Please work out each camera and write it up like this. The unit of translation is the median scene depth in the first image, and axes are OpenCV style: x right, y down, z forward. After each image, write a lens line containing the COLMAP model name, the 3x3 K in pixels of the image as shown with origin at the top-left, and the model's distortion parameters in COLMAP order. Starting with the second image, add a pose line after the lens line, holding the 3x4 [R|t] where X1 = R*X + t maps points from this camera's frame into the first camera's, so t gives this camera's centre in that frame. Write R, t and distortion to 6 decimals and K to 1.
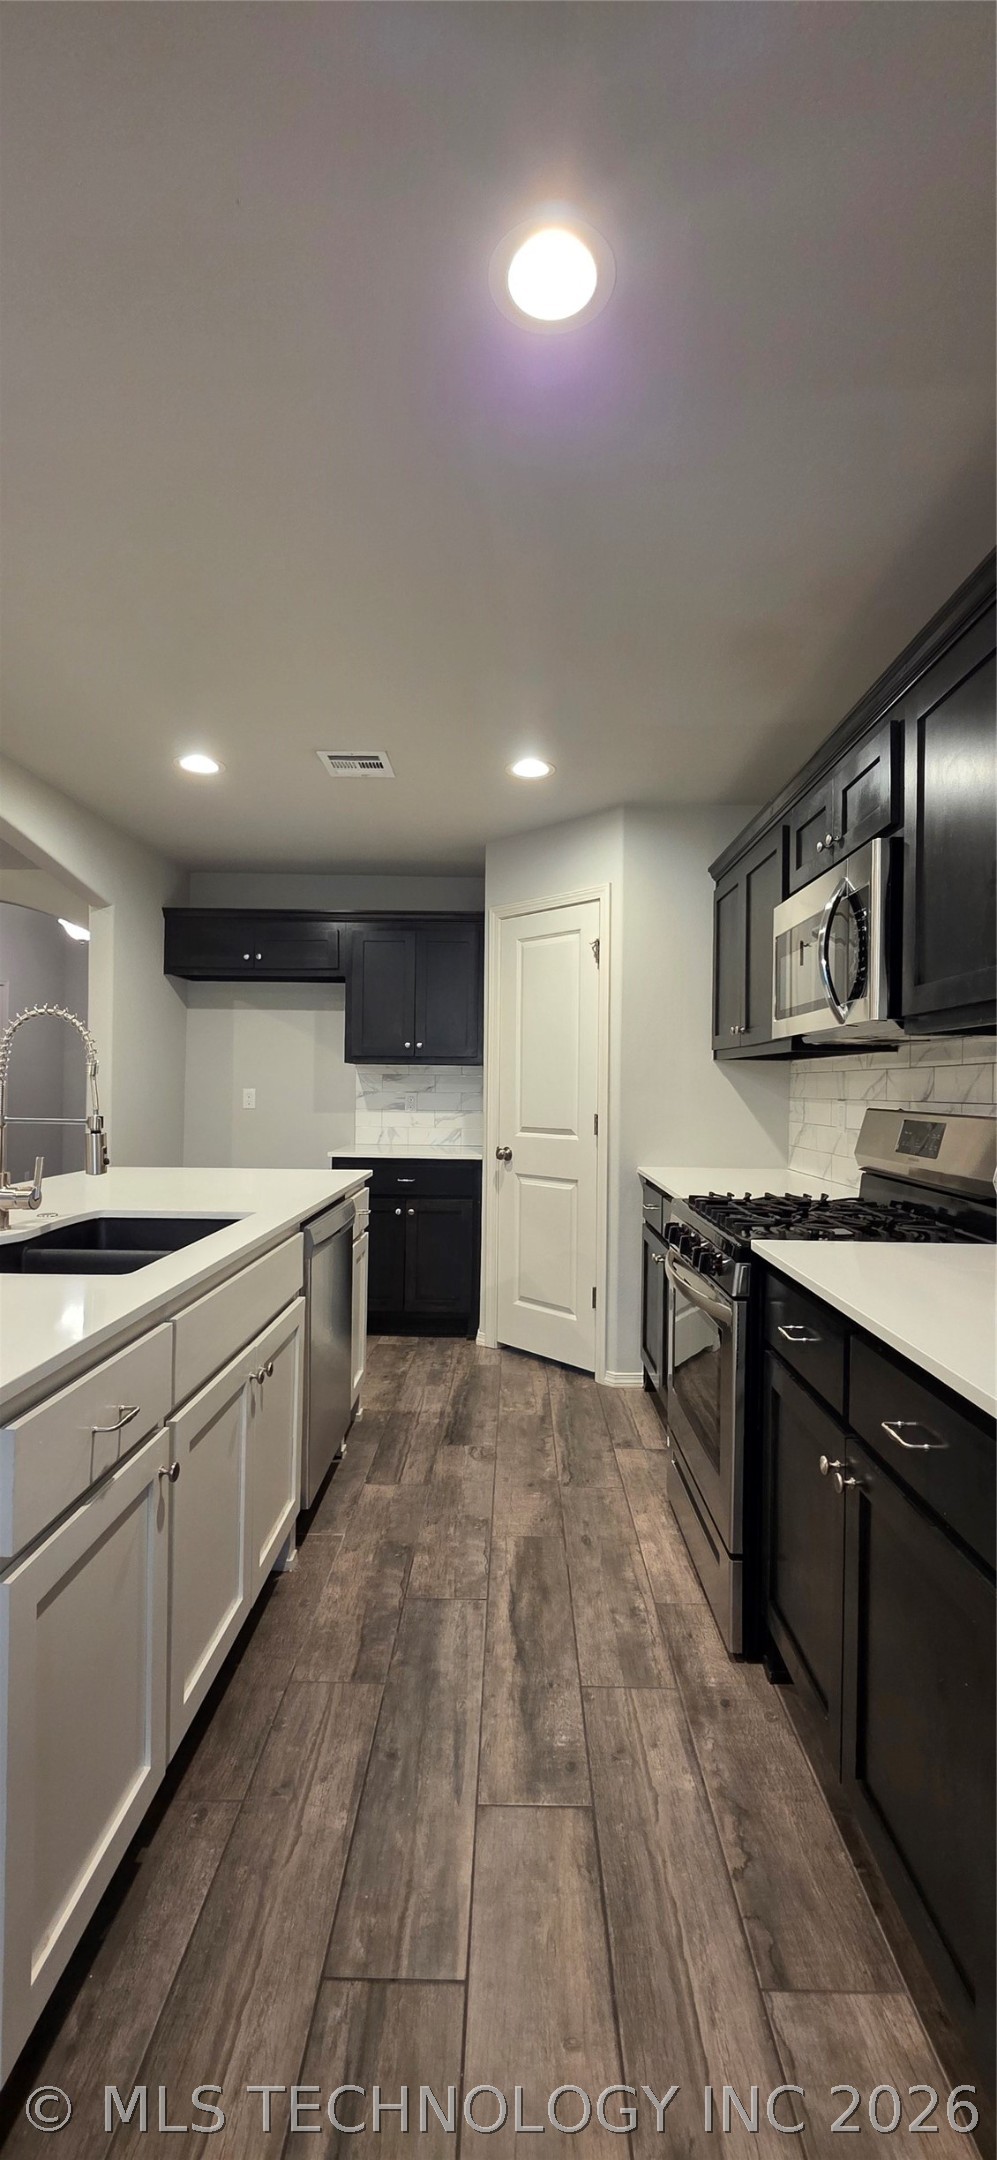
lens RADIAL K [[869.3, 0, 500.9], [0, 869.3, 1079.6], [0, 0, 1]] dist [0.001943, -0.001364]
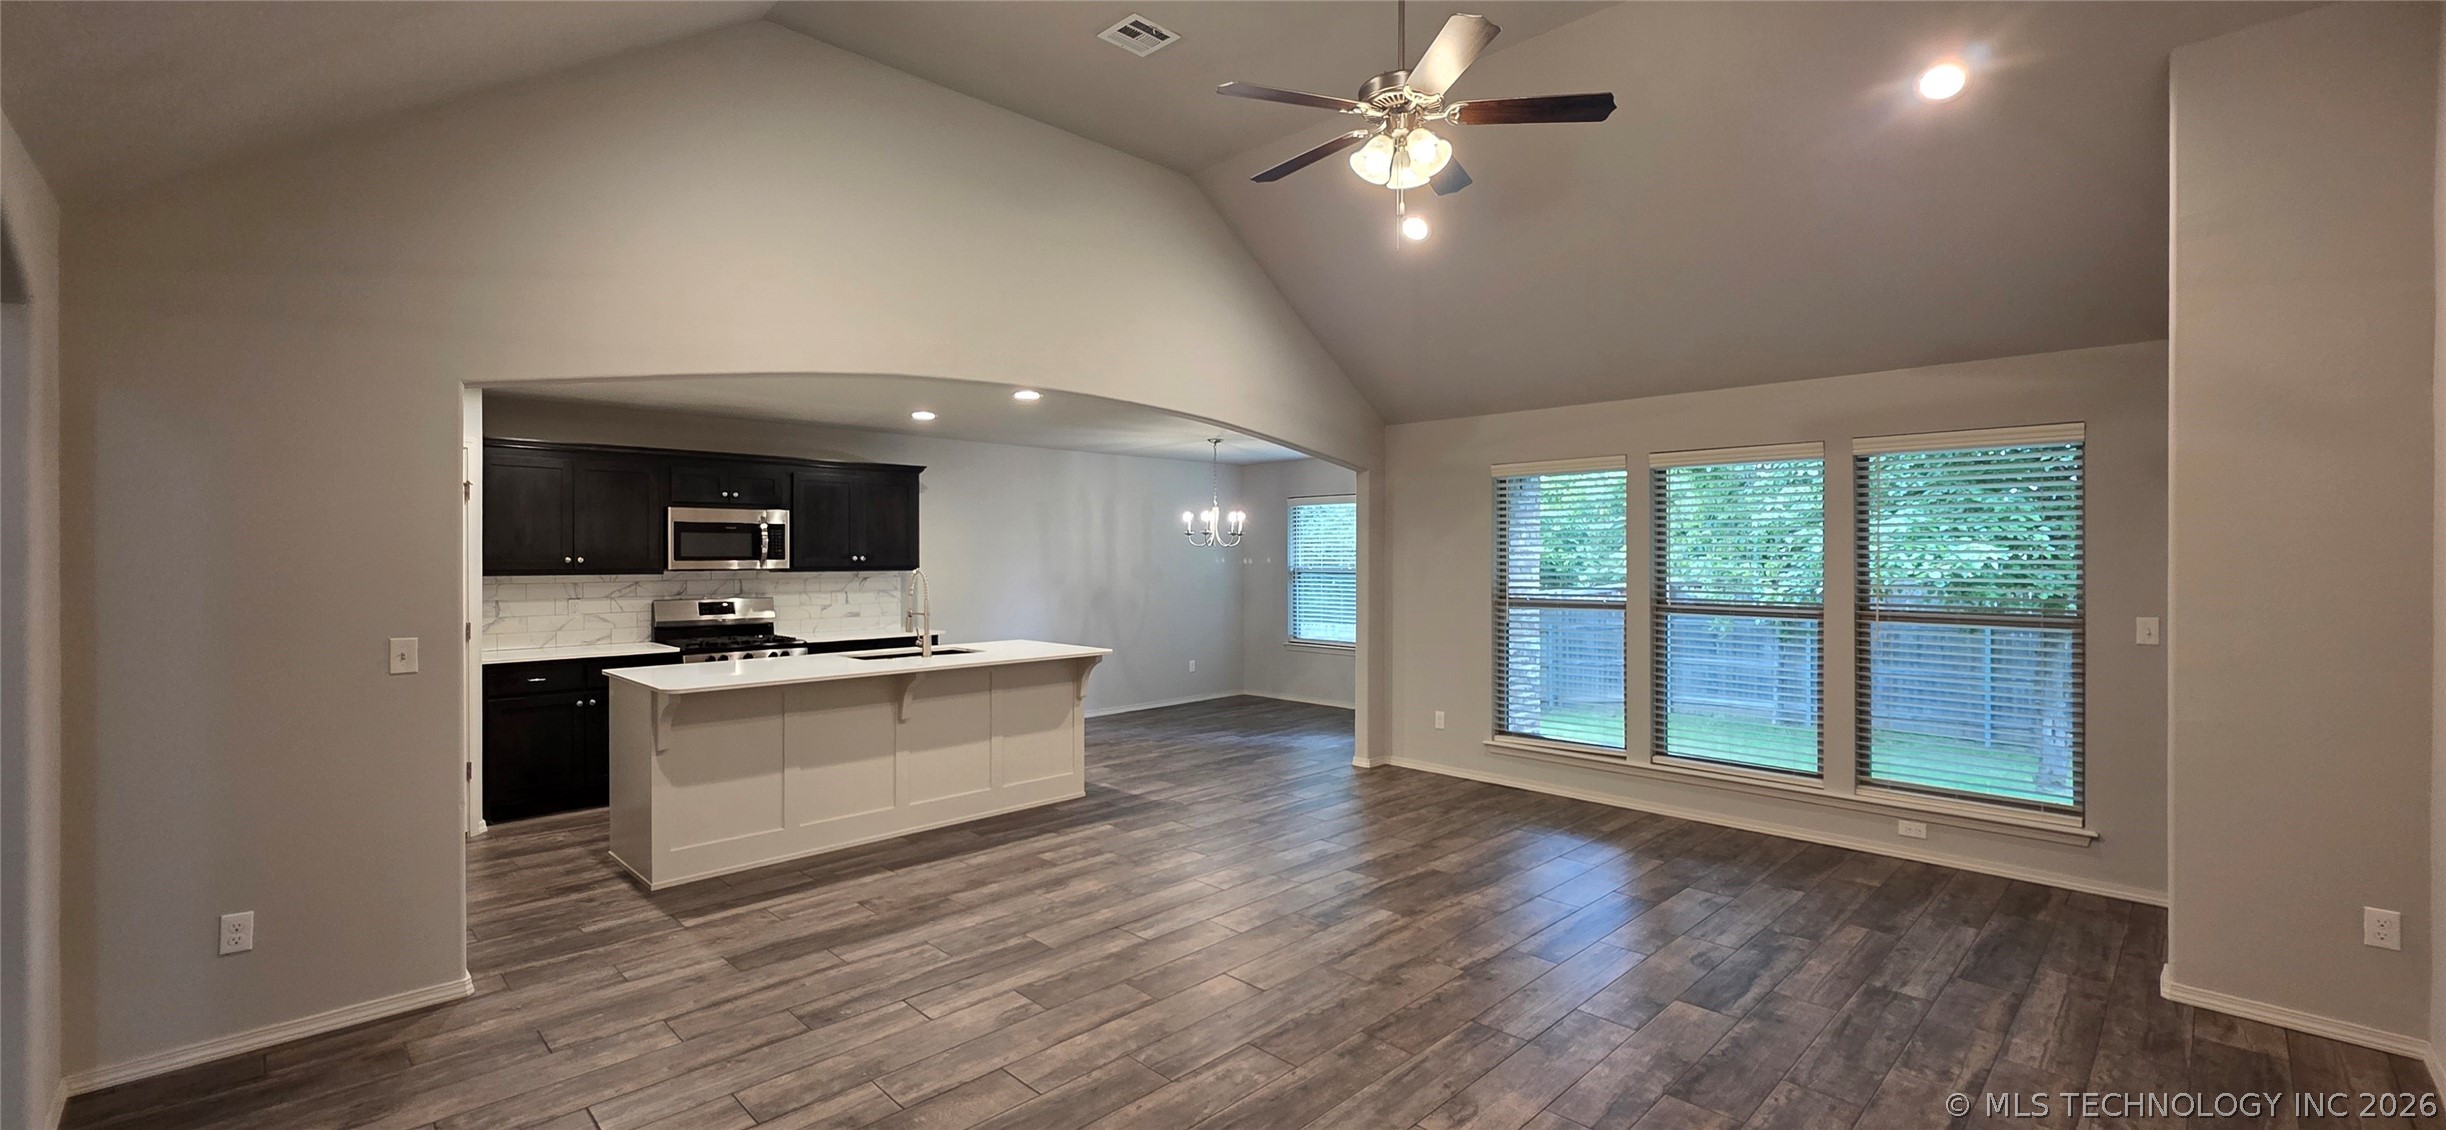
lens RADIAL K [[984.4, 0, 1235.7], [0, 984.4, 559.8], [0, 0, 1]] dist [0.001943, -0.001364]
pose [[-0.717522, -0.015893, 0.696354, -2.026853], [-0.013248, 0.999870, 0.009169, -0.094051], [-0.696410, -0.002646, -0.717640, 1.535134]]
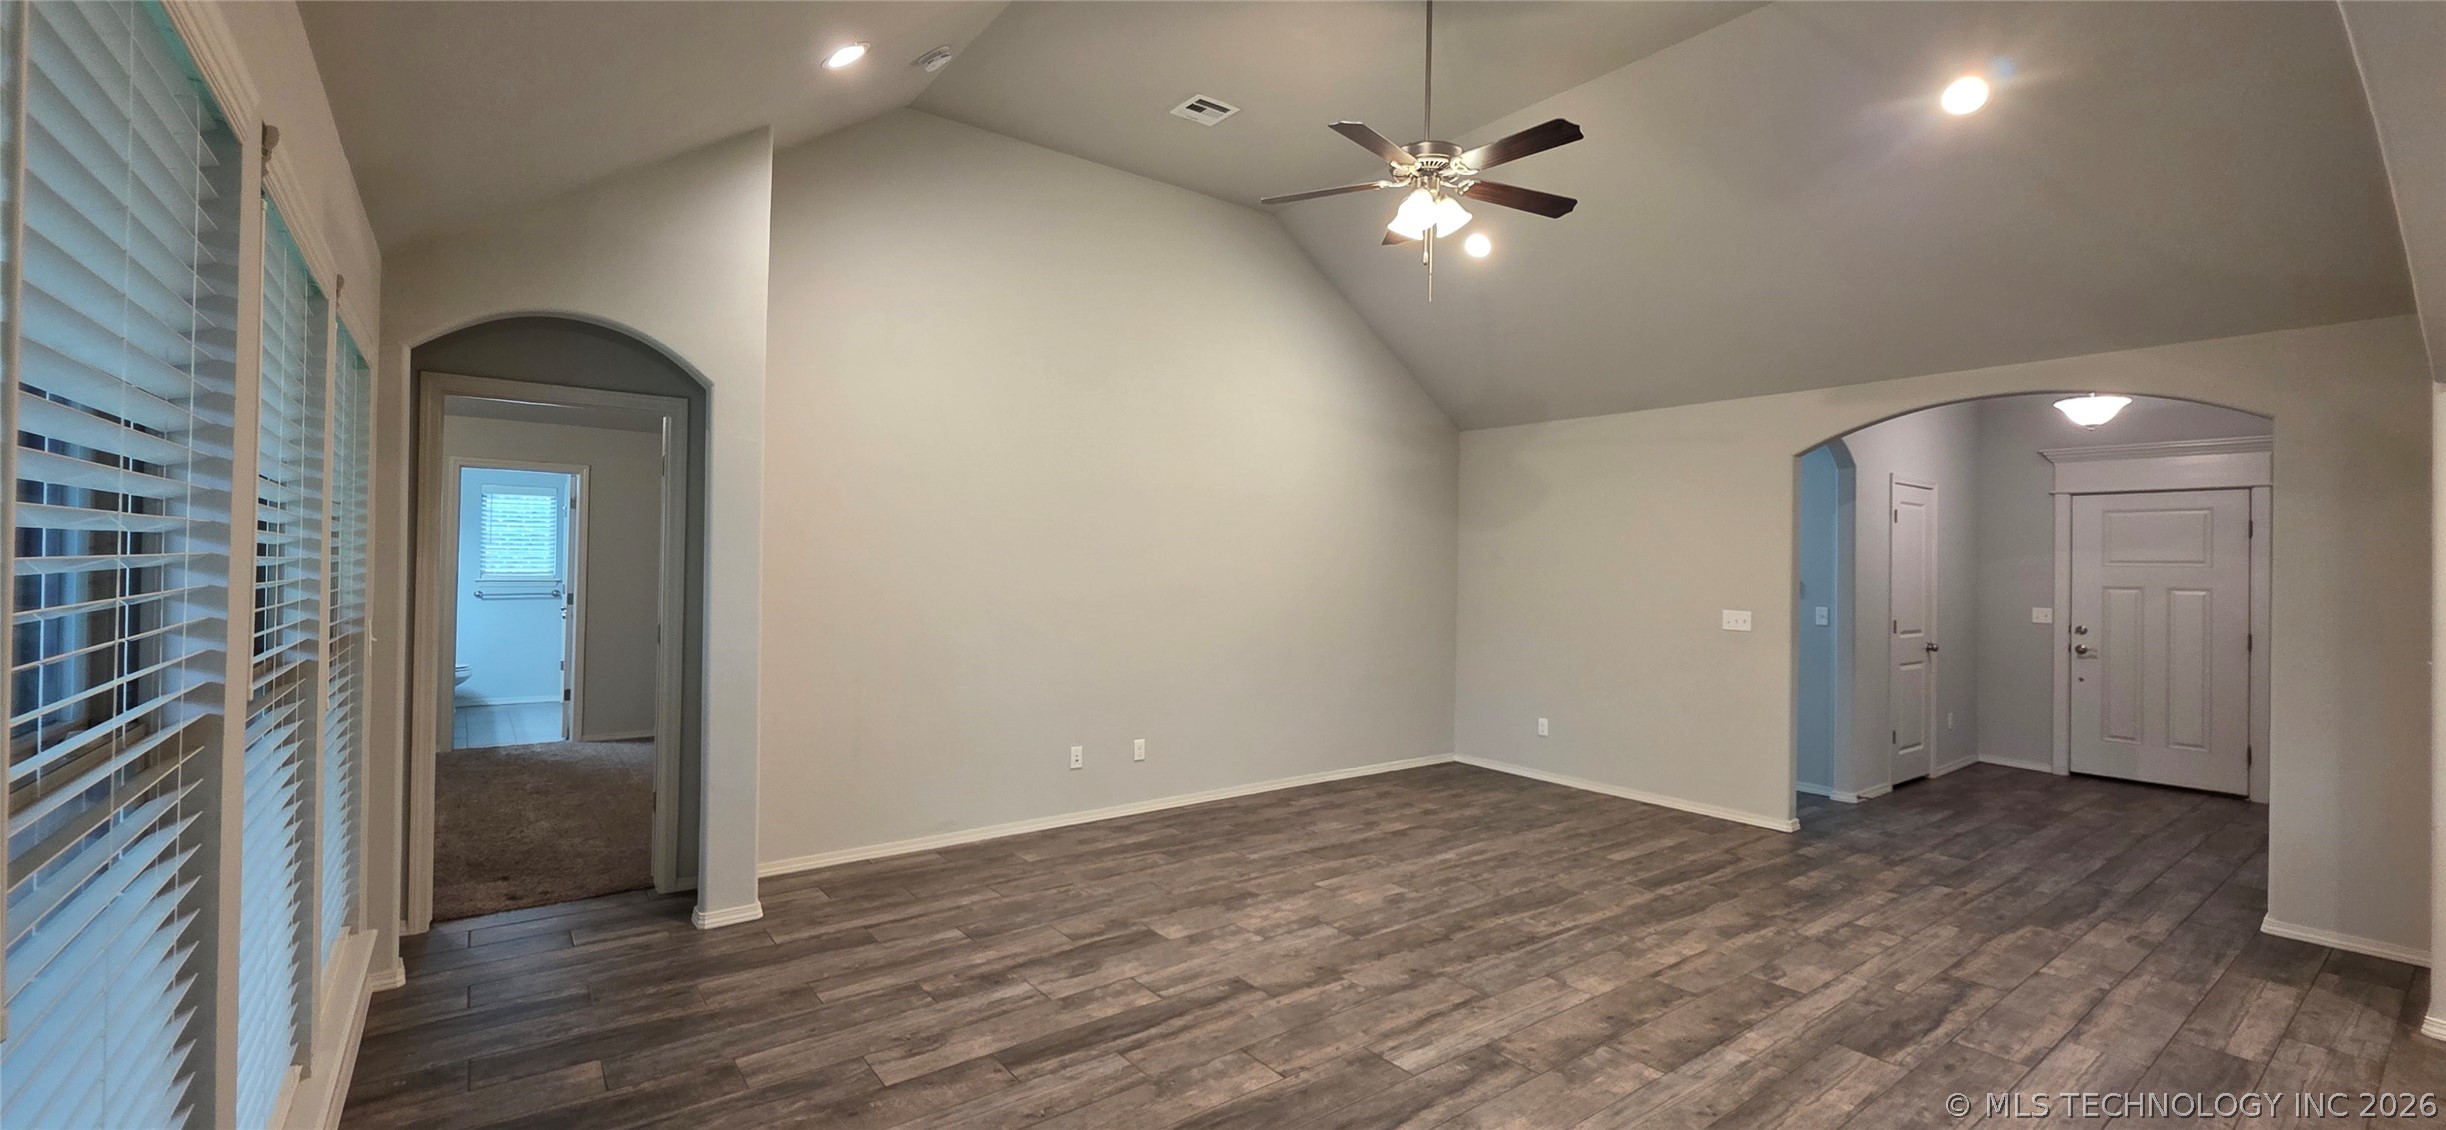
lens RADIAL K [[984.4, 0, 1227.9], [0, 984.4, 559.7], [0, 0, 1]] dist [0.001943, -0.001364]
pose [[0.614605, -0.008708, -0.788787, -0.603566], [-0.002176, 0.999917, -0.012735, -0.067605], [0.788832, 0.009543, 0.614535, -0.287652]]
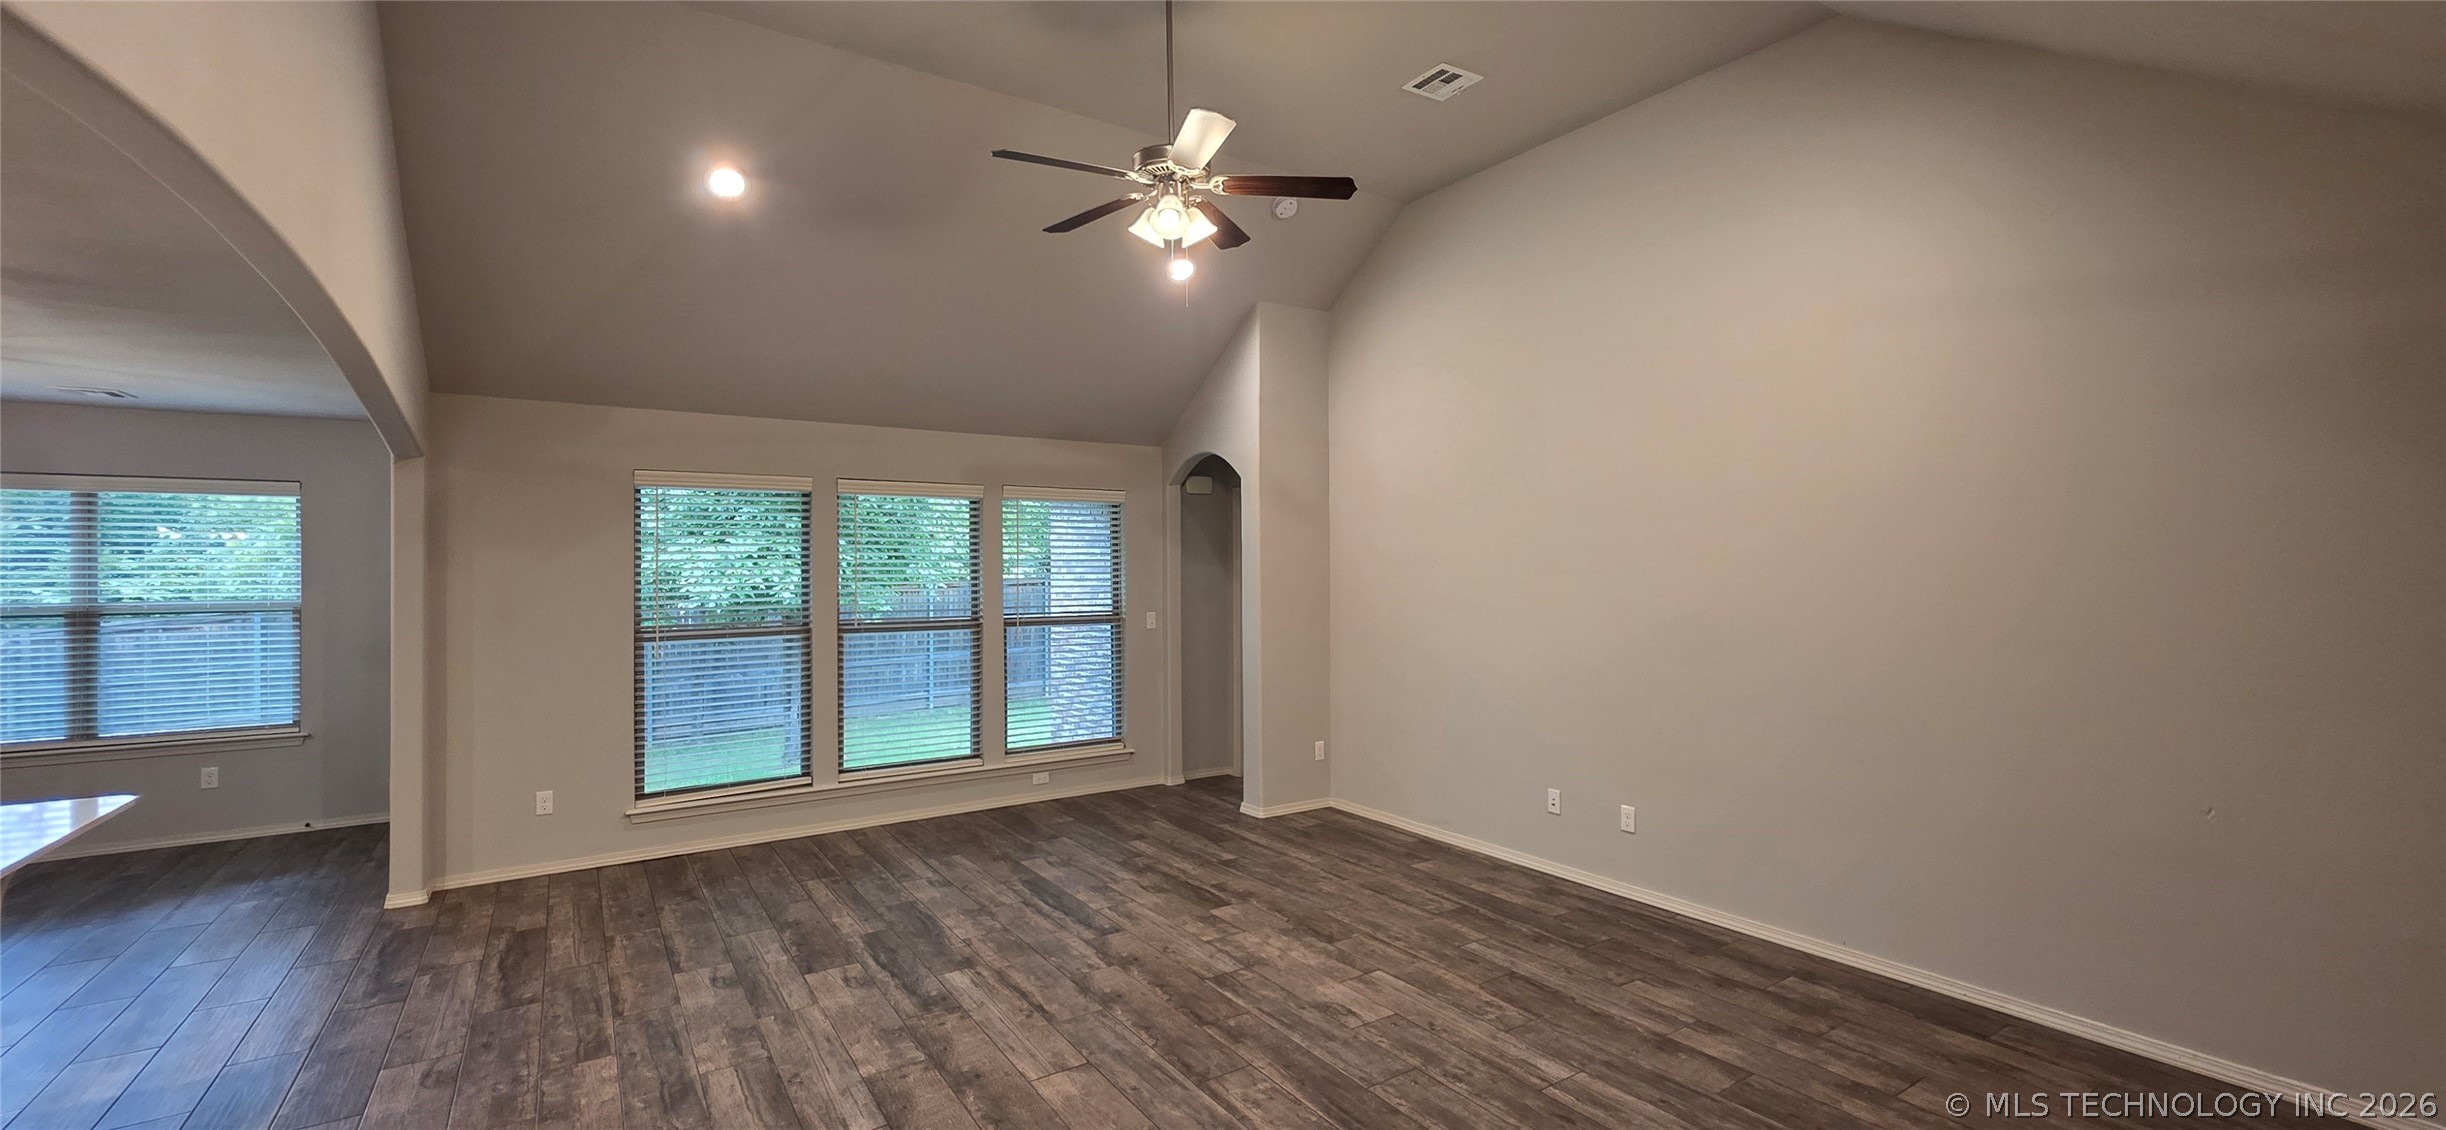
lens RADIAL K [[984.4, 0, 1226.8], [0, 984.4, 557.8], [0, 0, 1]] dist [0.001943, -0.001364]
pose [[-0.824144, -0.012553, -0.566241, -0.820923], [-0.001697, 0.999805, -0.019693, -0.098214], [0.566378, -0.015269, -0.824004, 1.638878]]
